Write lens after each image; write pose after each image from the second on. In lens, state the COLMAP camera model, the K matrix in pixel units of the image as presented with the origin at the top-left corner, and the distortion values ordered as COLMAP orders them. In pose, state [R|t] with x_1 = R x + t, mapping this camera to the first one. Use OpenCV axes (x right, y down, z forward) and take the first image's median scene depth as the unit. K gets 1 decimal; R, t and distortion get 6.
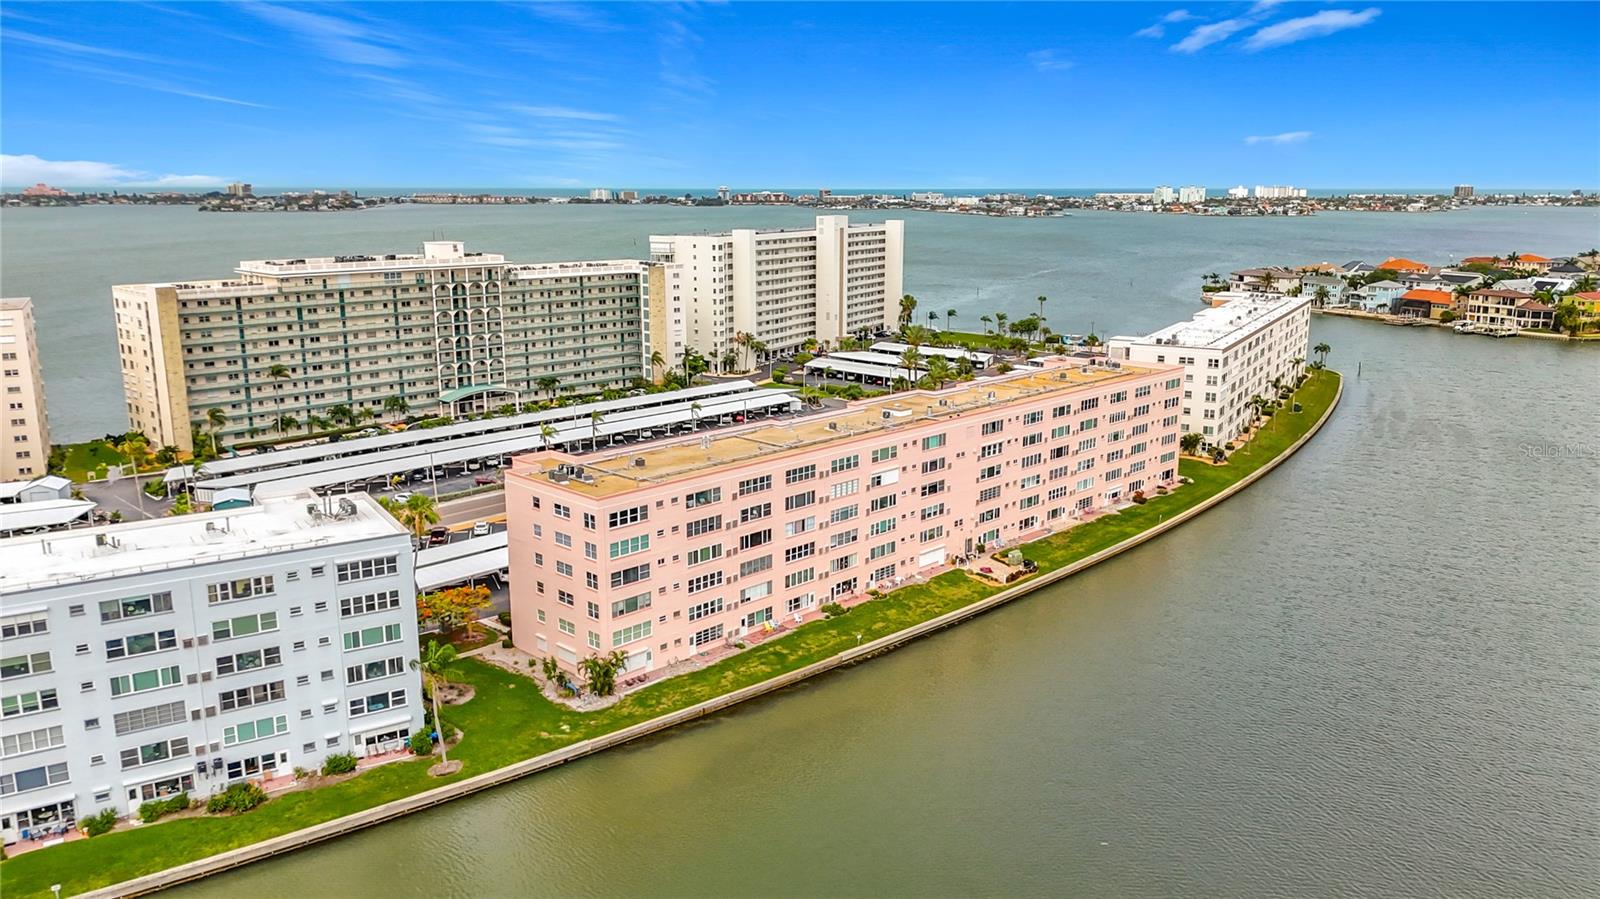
lens RADIAL K [[1182.2, 0, 800.0], [0, 1182.2, 449.5], [0, 0, 1]] dist [-0.007886, -0.046937]
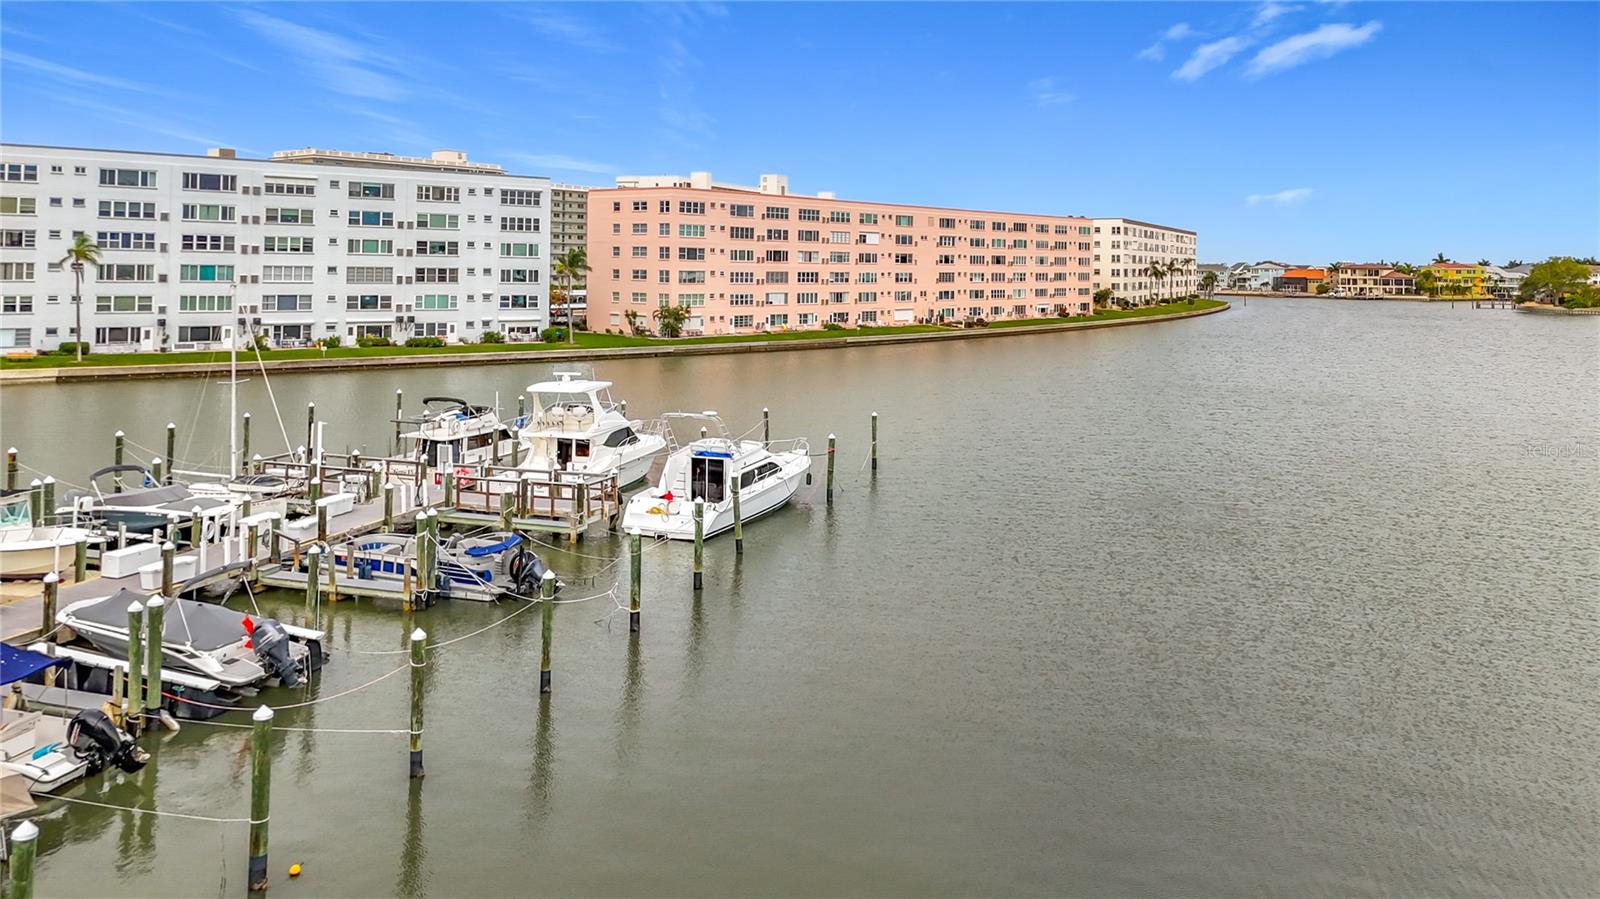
lens RADIAL K [[1519.3, 0, 776.0], [0, 1519.3, 448.8], [0, 0, 1]] dist [0.004547, -0.518371]
pose [[0.994407, 0.012739, 0.104843, -0.214467], [0.010858, 0.975107, -0.221467, 0.662517], [-0.105054, 0.221367, 0.969515, -0.576459]]
